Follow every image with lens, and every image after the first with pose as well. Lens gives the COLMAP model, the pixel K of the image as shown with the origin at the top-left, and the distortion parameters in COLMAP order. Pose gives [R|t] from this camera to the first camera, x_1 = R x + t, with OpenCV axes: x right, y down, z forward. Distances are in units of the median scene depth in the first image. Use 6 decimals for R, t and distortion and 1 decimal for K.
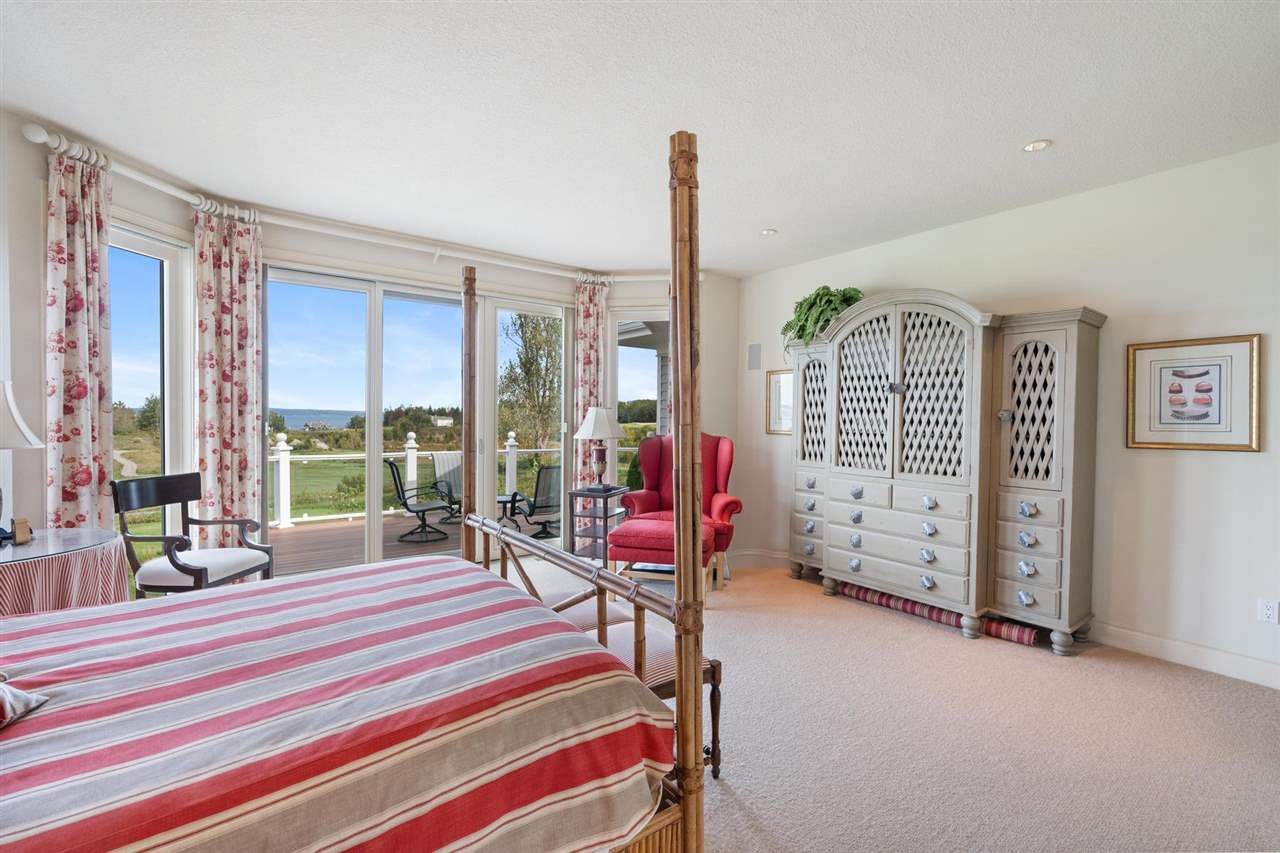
lens RADIAL K [[573.6, 0, 619.6], [0, 573.6, 421.9], [0, 0, 1]] dist [-0.004728, 0.000633]
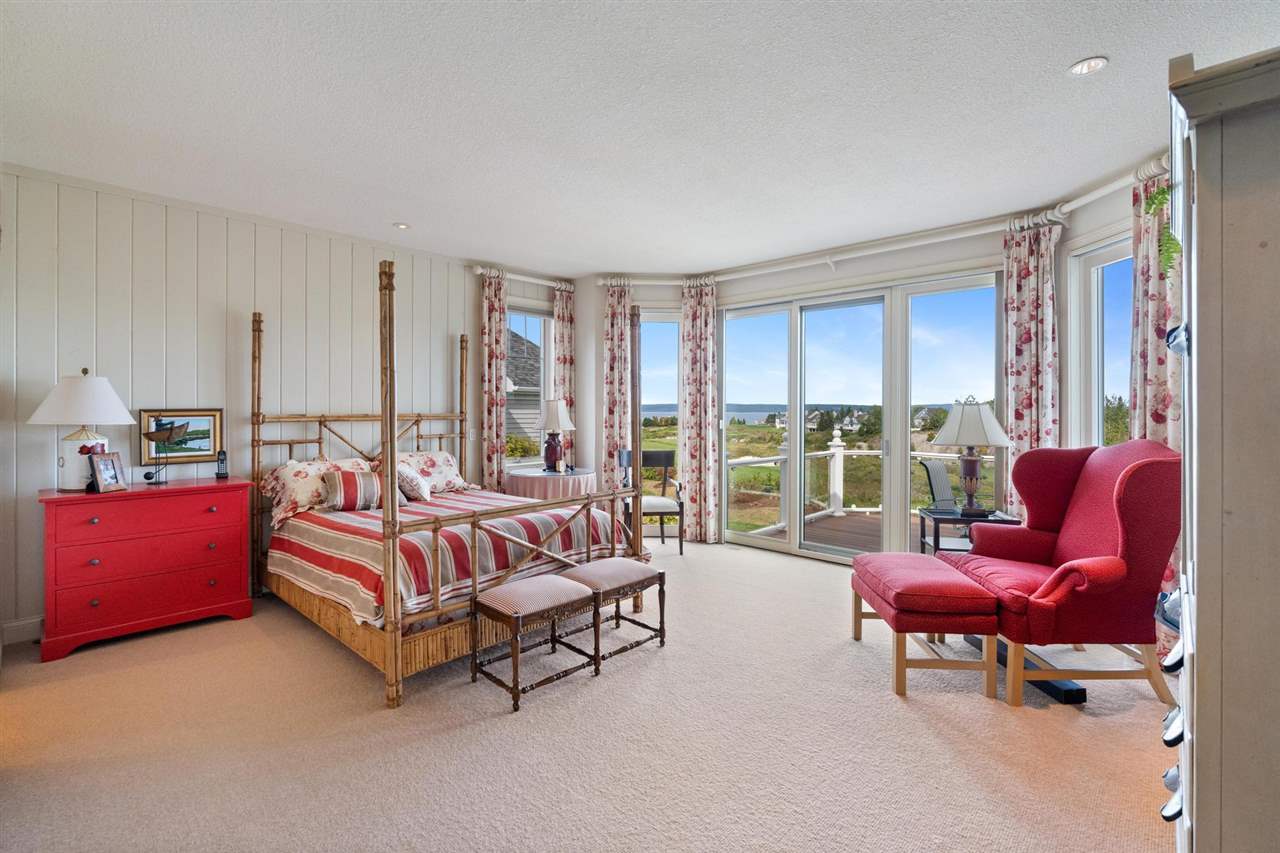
lens RADIAL K [[573.6, 0, 631.8], [0, 573.6, 408.3], [0, 0, 1]] dist [-0.004728, 0.000633]
pose [[0.165590, -0.011734, -0.986125, 0.782808], [-0.010917, 0.999846, -0.013731, -0.006509], [0.986134, 0.013040, 0.165437, 0.559073]]
